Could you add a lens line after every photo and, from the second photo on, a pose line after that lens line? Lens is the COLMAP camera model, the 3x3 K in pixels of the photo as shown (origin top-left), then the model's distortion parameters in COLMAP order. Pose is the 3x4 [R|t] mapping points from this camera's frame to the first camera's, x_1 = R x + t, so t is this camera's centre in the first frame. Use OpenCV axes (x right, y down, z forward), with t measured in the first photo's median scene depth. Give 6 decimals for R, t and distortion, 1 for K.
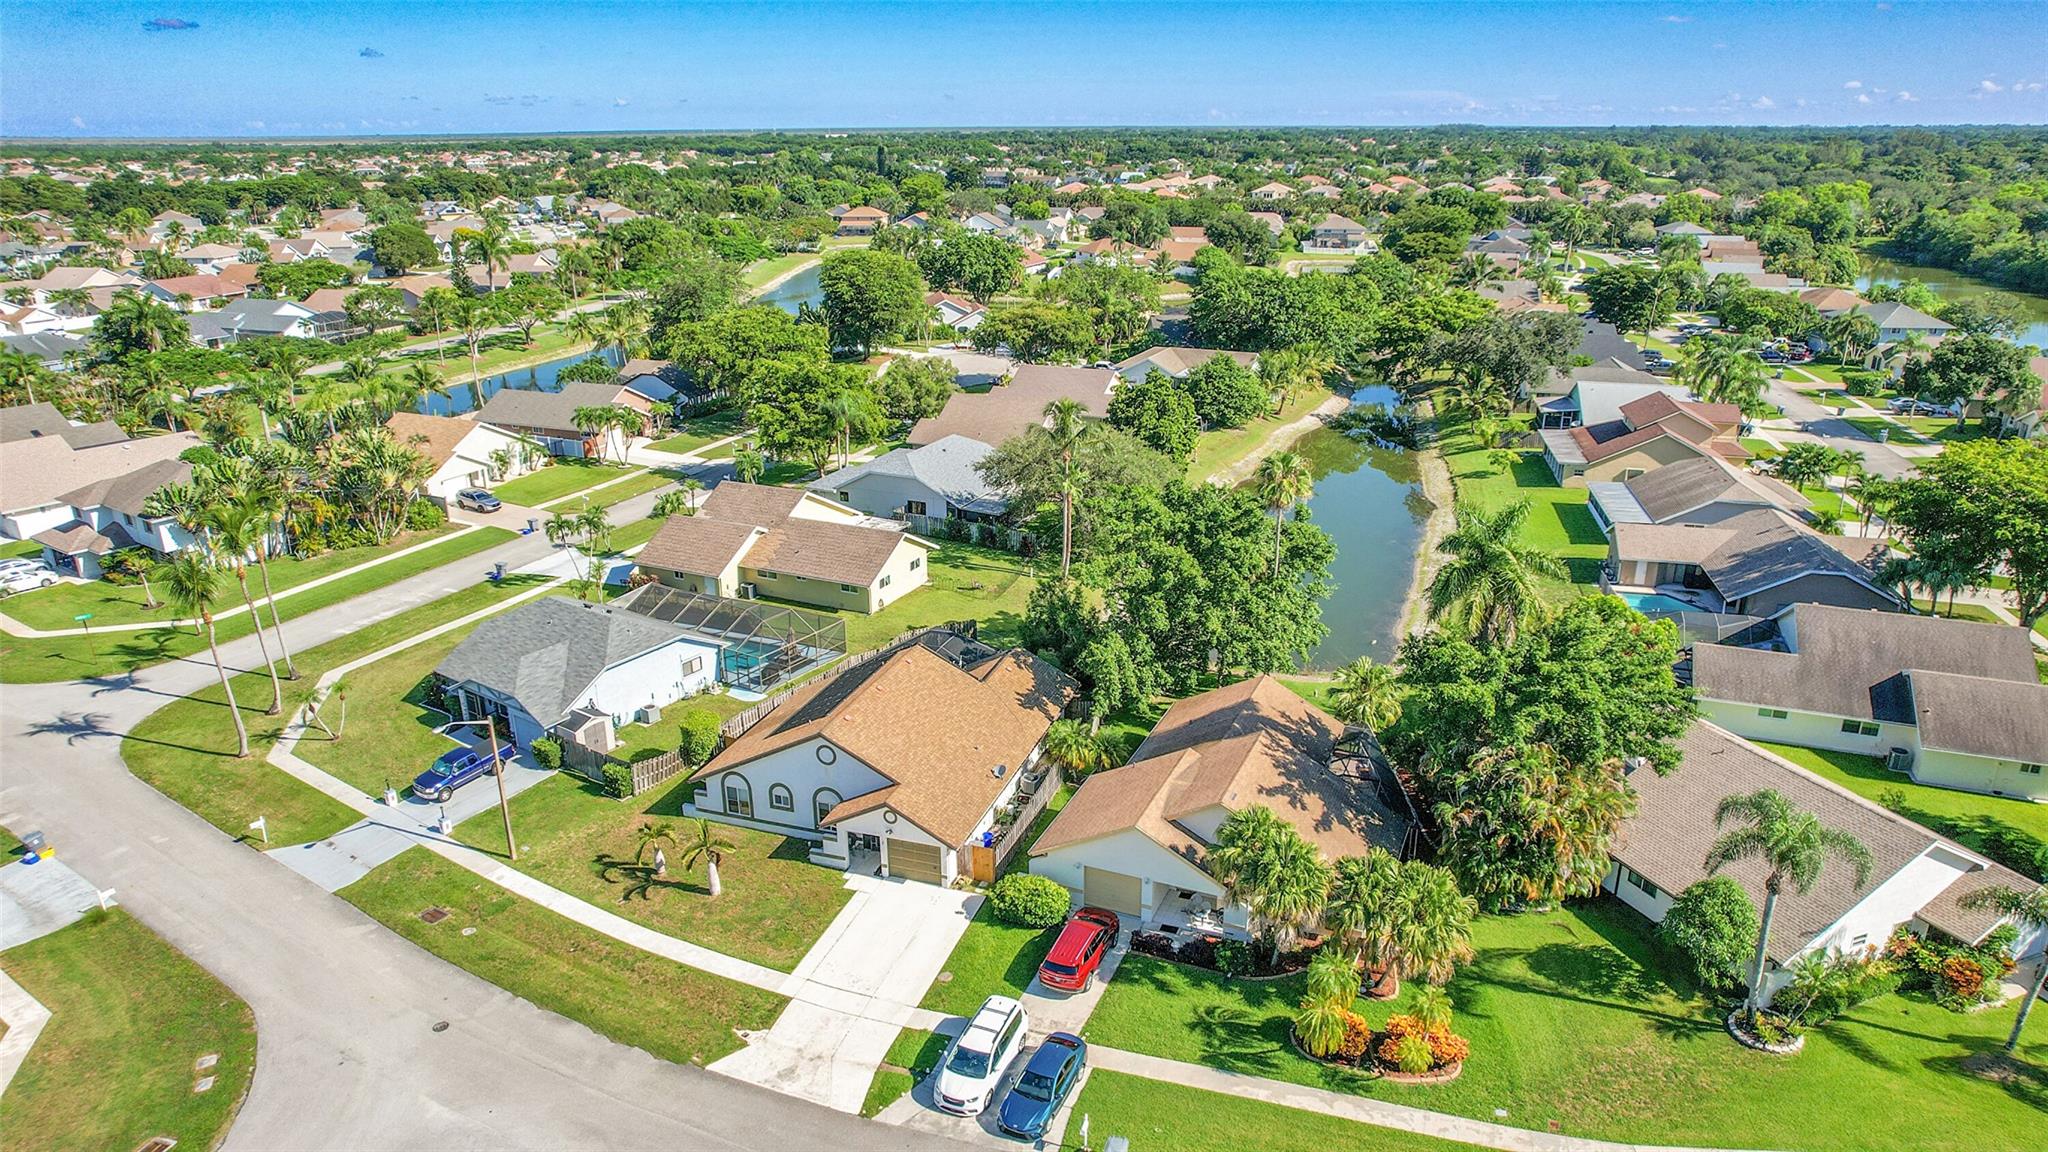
lens RADIAL K [[1303.8, 0, 1031.7], [0, 1303.8, 578.0], [0, 0, 1]] dist [-0.047807, 0.023754]
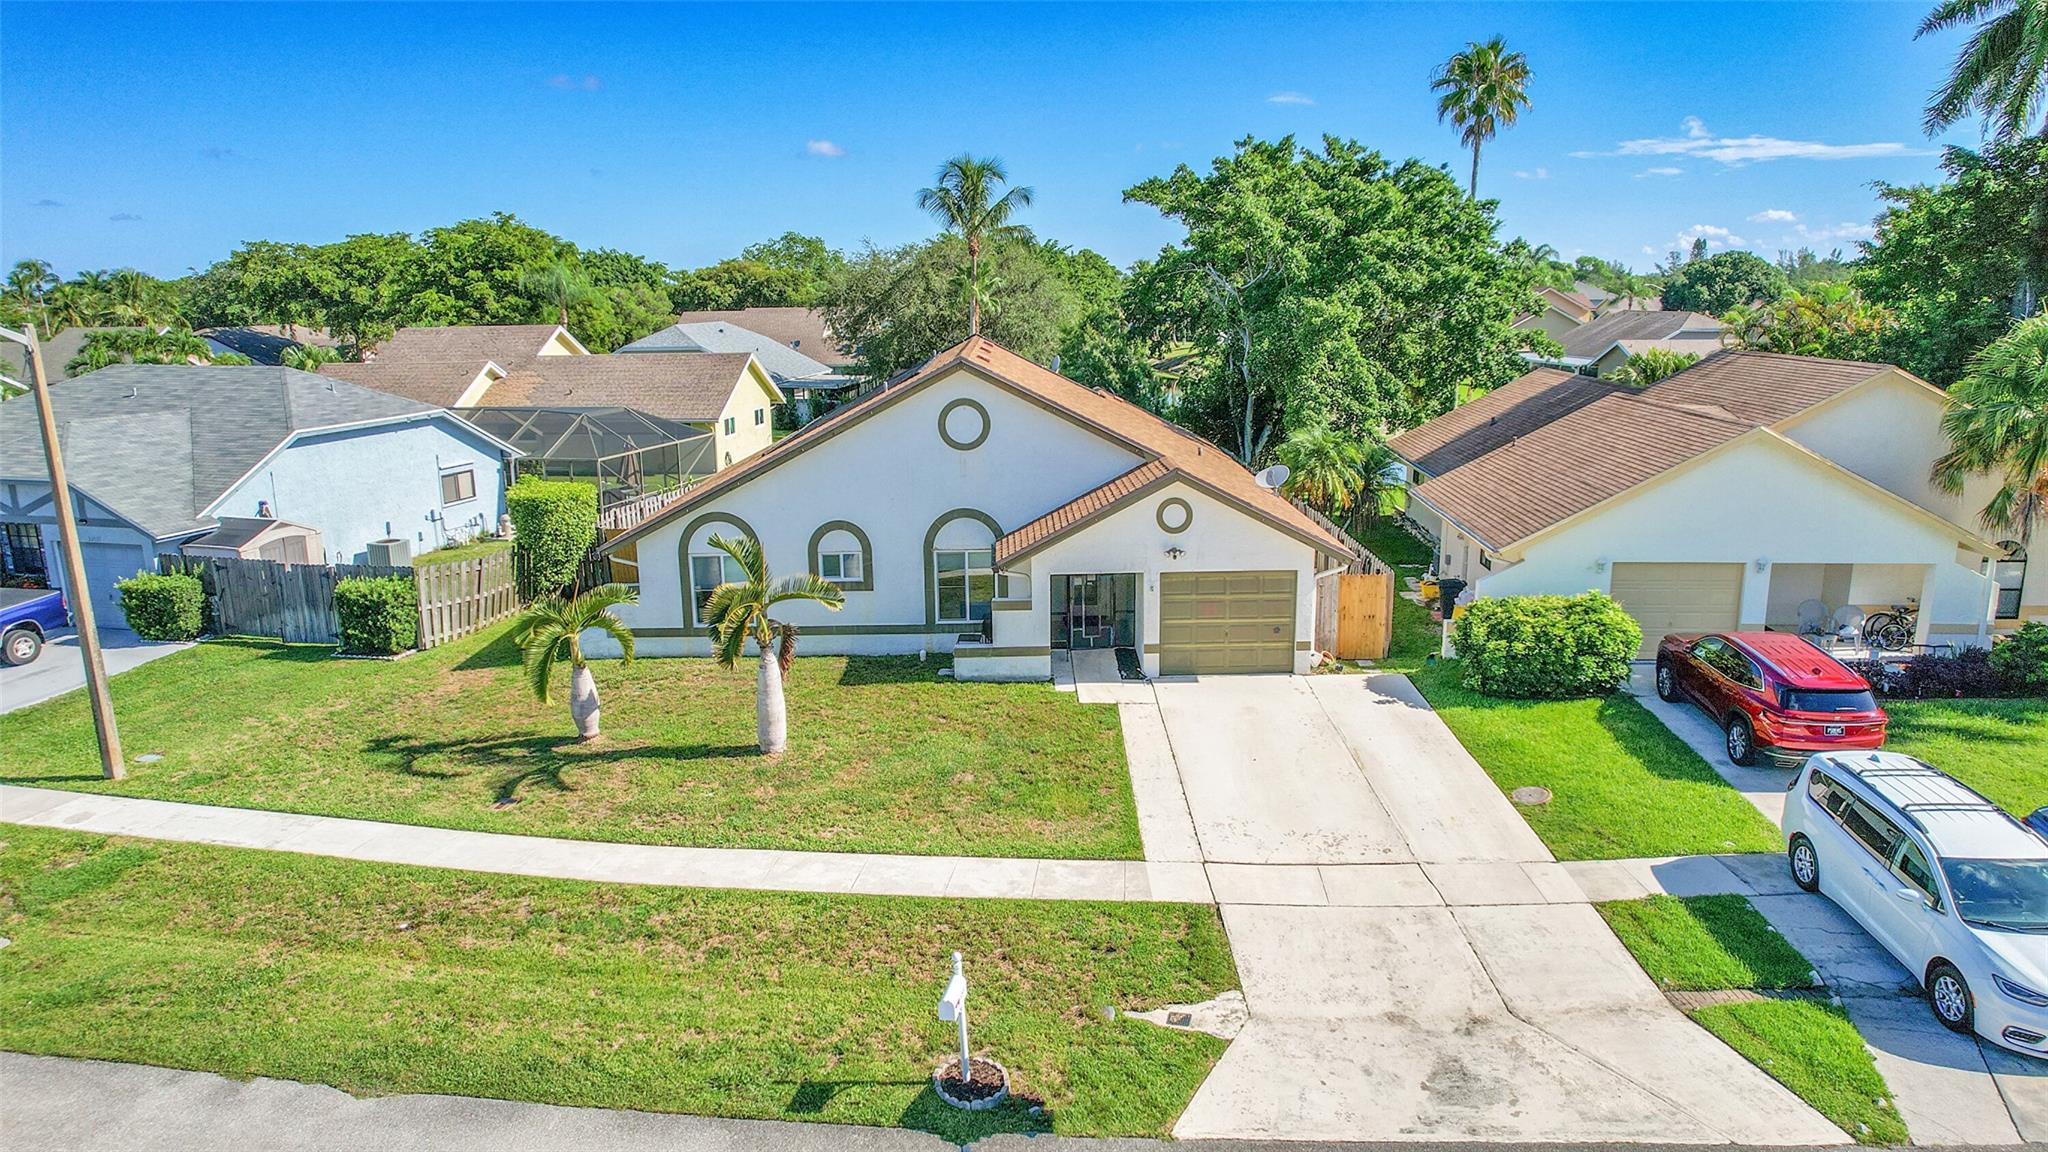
lens RADIAL K [[1303.8, 0, 1032.6], [0, 1303.8, 580.2], [0, 0, 1]] dist [-0.047807, 0.023754]
pose [[0.941960, -0.081976, 0.325563, -0.284064], [0.120380, 0.987719, -0.099595, 0.235669], [-0.313400, 0.133006, 0.940261, 0.607411]]
